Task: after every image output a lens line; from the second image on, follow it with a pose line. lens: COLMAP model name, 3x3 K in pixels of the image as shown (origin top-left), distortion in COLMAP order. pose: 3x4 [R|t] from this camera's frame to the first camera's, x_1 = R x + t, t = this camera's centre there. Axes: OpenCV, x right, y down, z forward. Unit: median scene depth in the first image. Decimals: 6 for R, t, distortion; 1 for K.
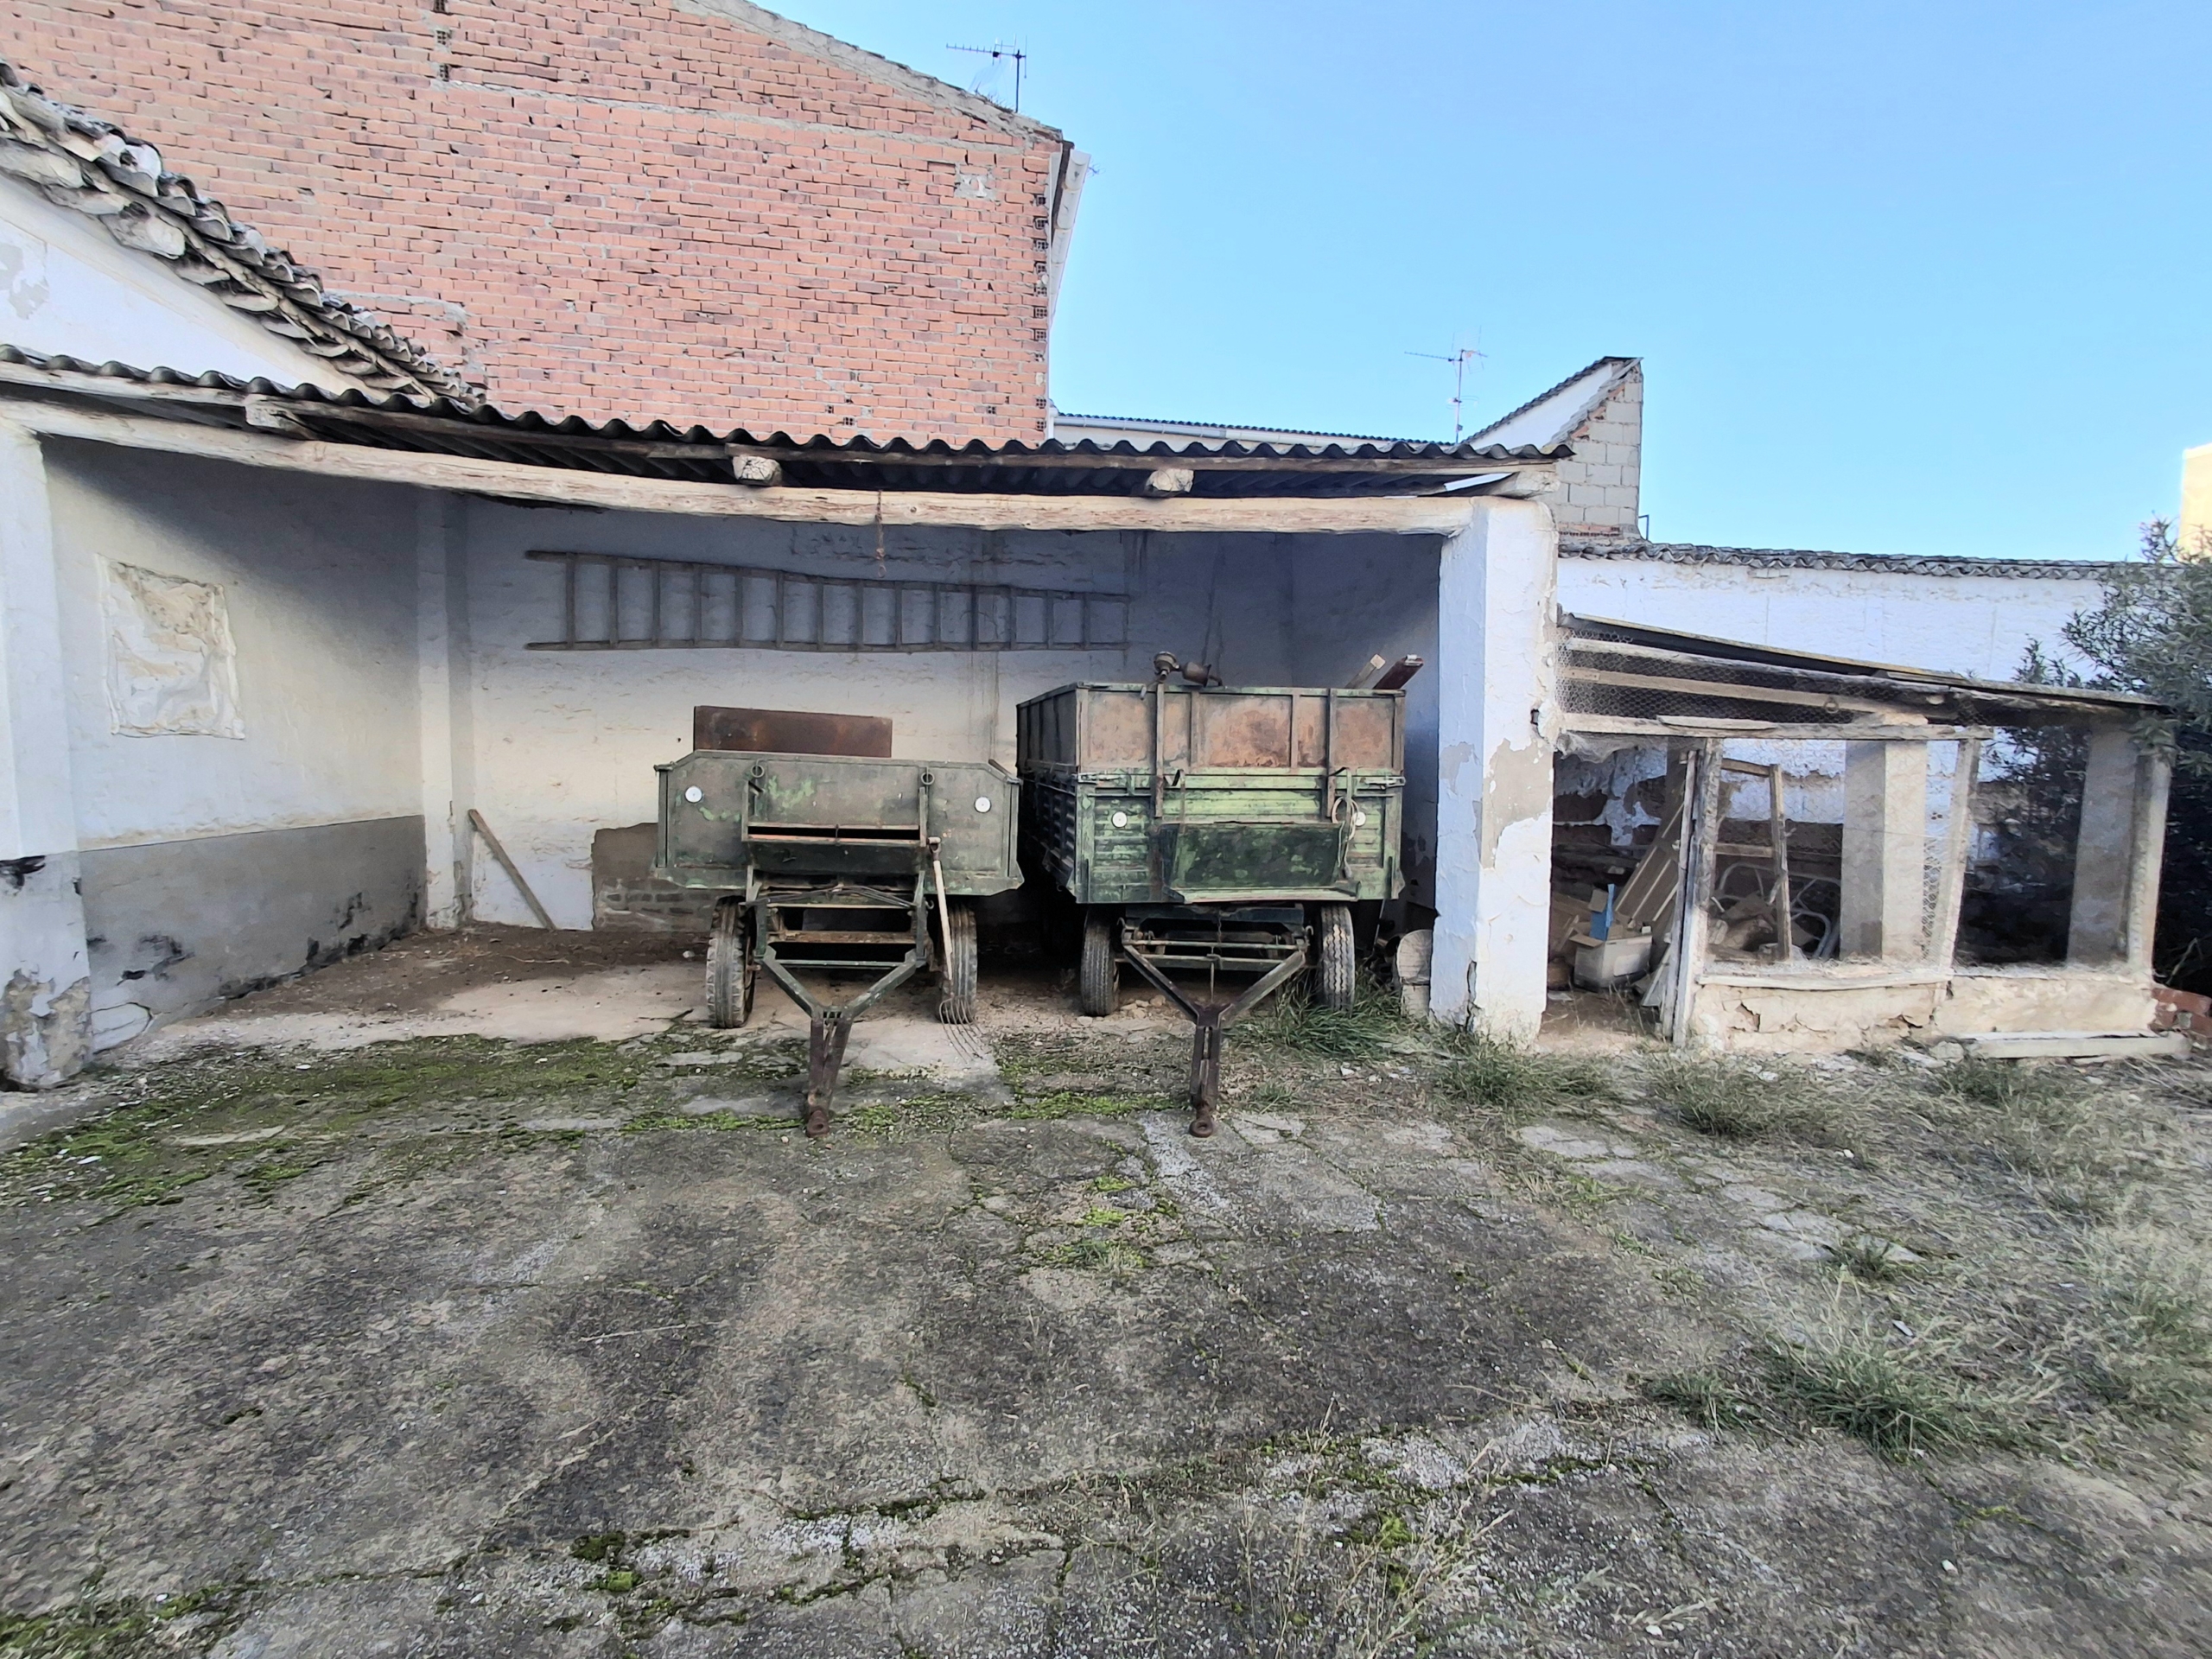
lens RADIAL K [[985.8, 0, 1106.0], [0, 985.8, 829.5], [0, 0, 1]] dist [-0.000111, 0.000132]
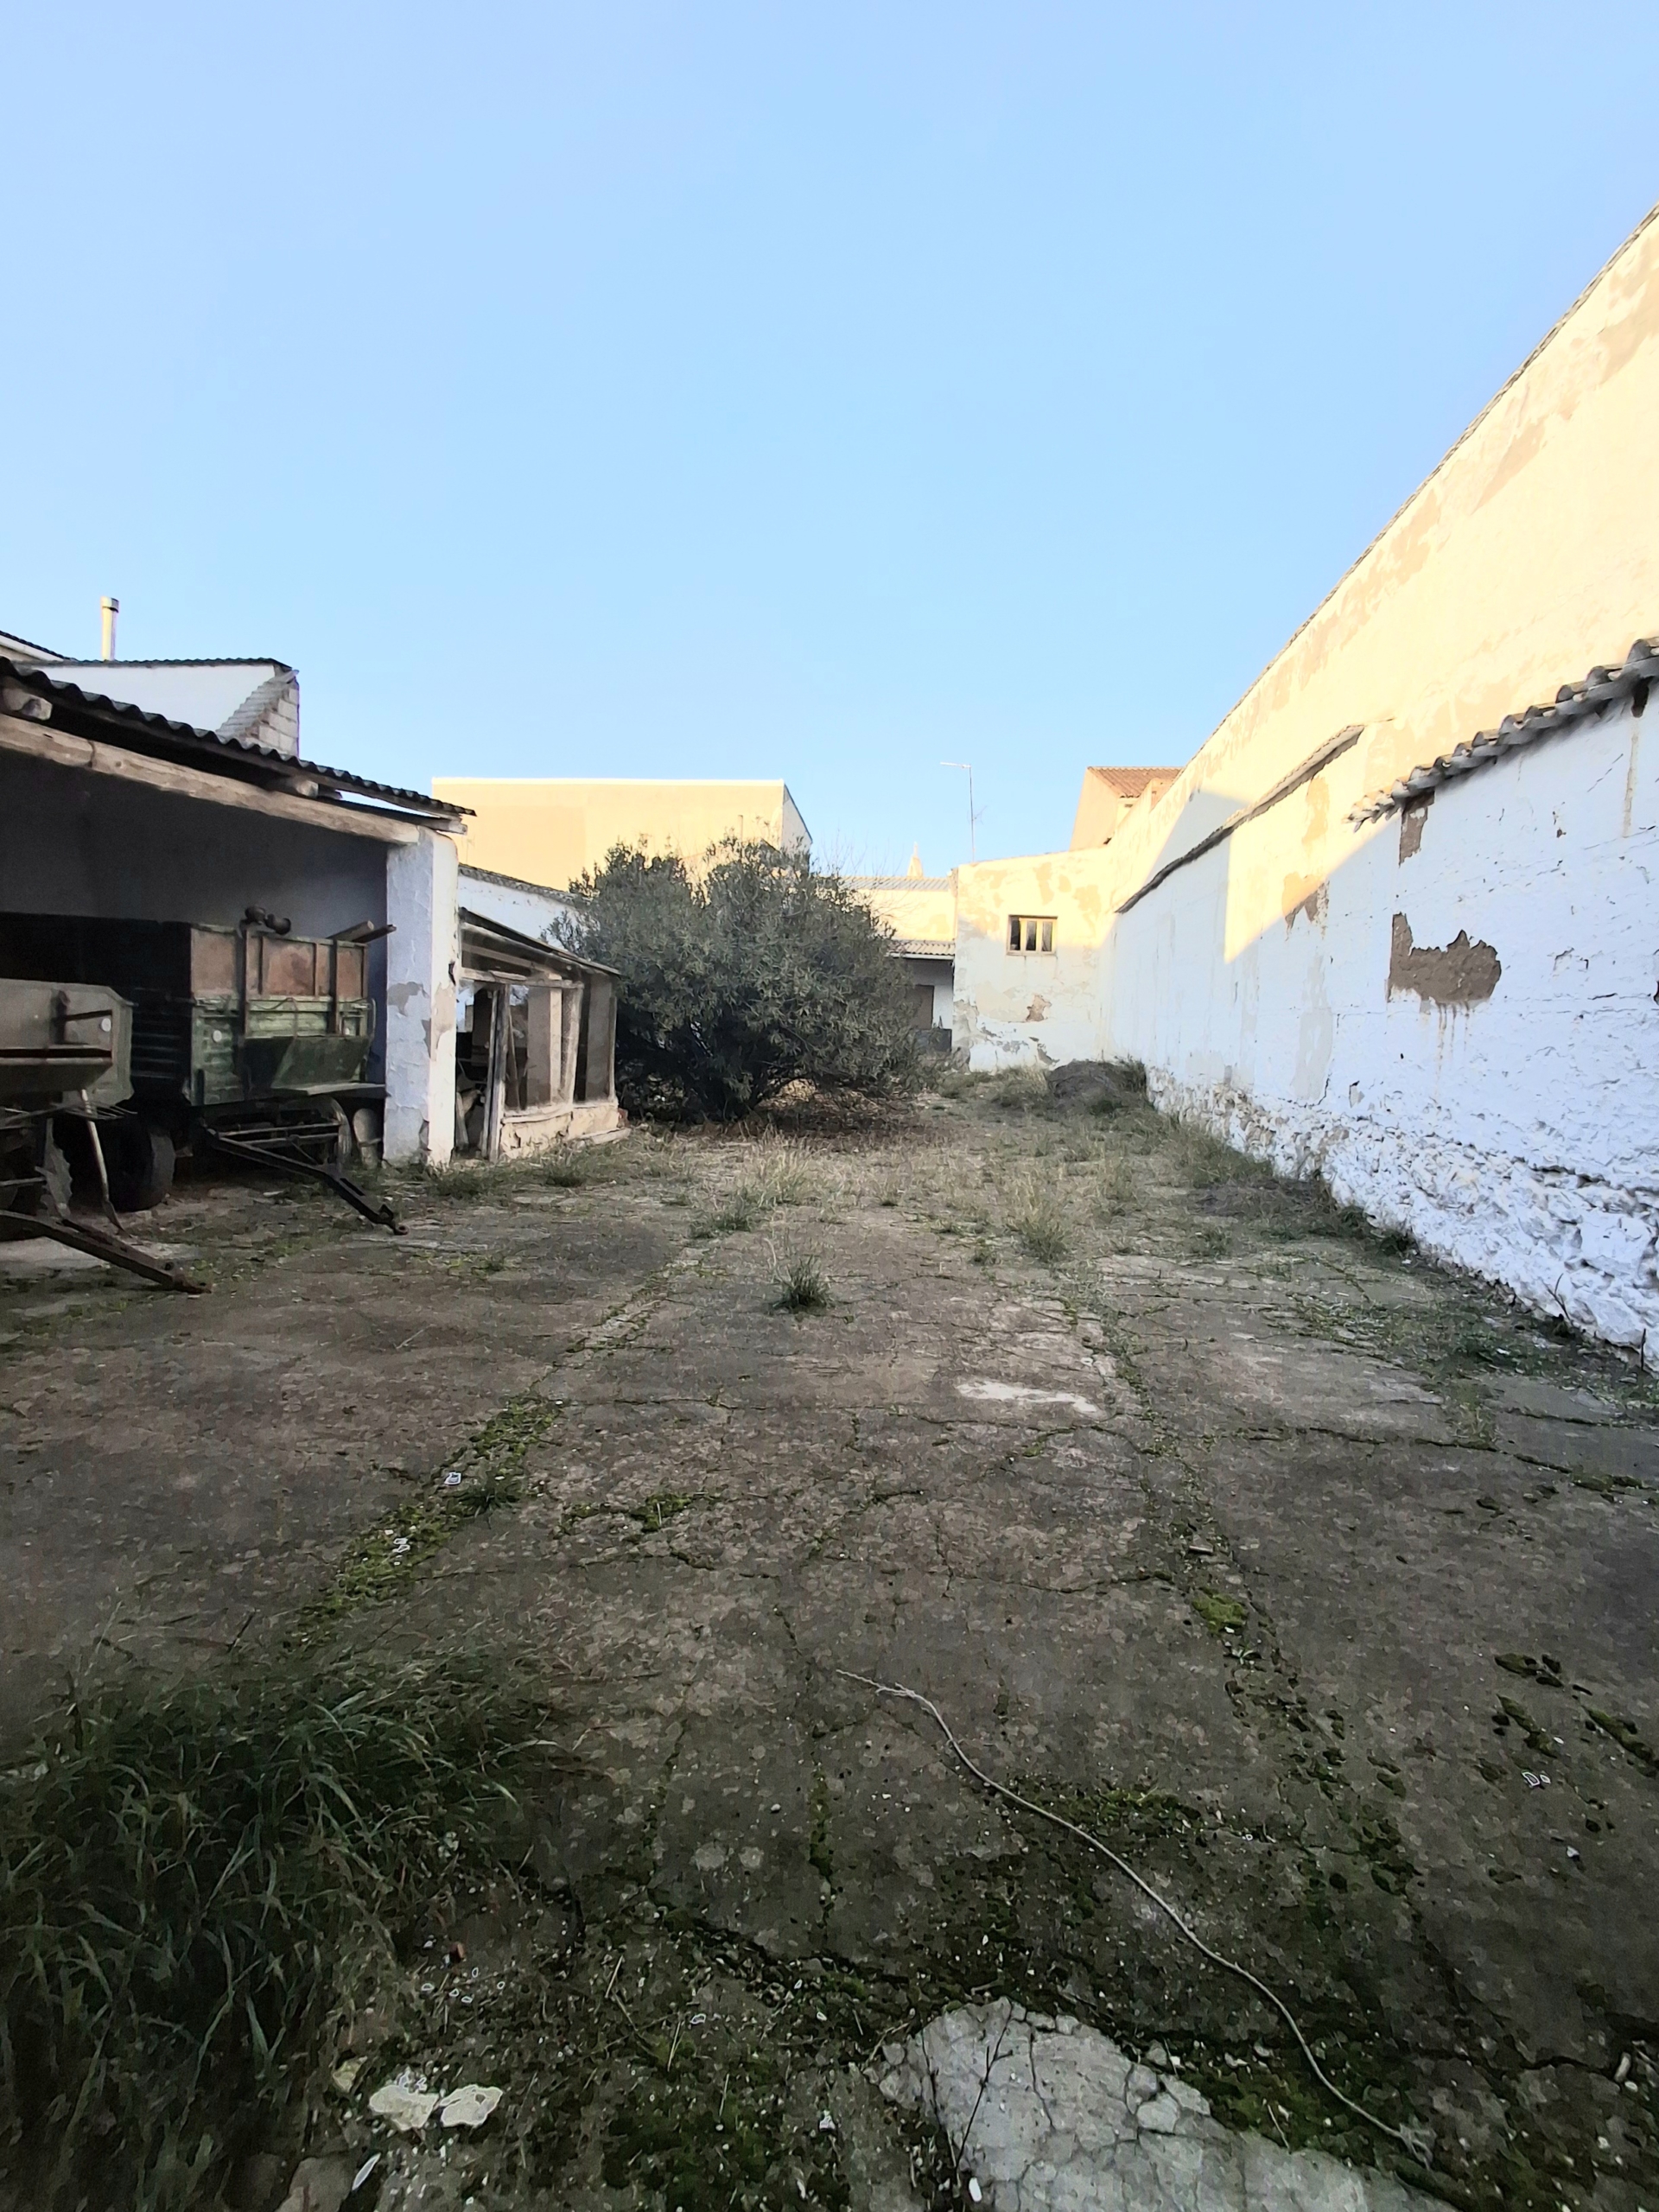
lens RADIAL K [[985.8, 0, 830.9], [0, 985.8, 1074.0], [0, 0, 1]] dist [-0.000111, 0.000132]
pose [[0.312150, -0.054165, 0.948487, -0.912770], [0.019424, 0.998529, 0.050631, -0.010201], [-0.949834, 0.002619, 0.312743, -0.111957]]
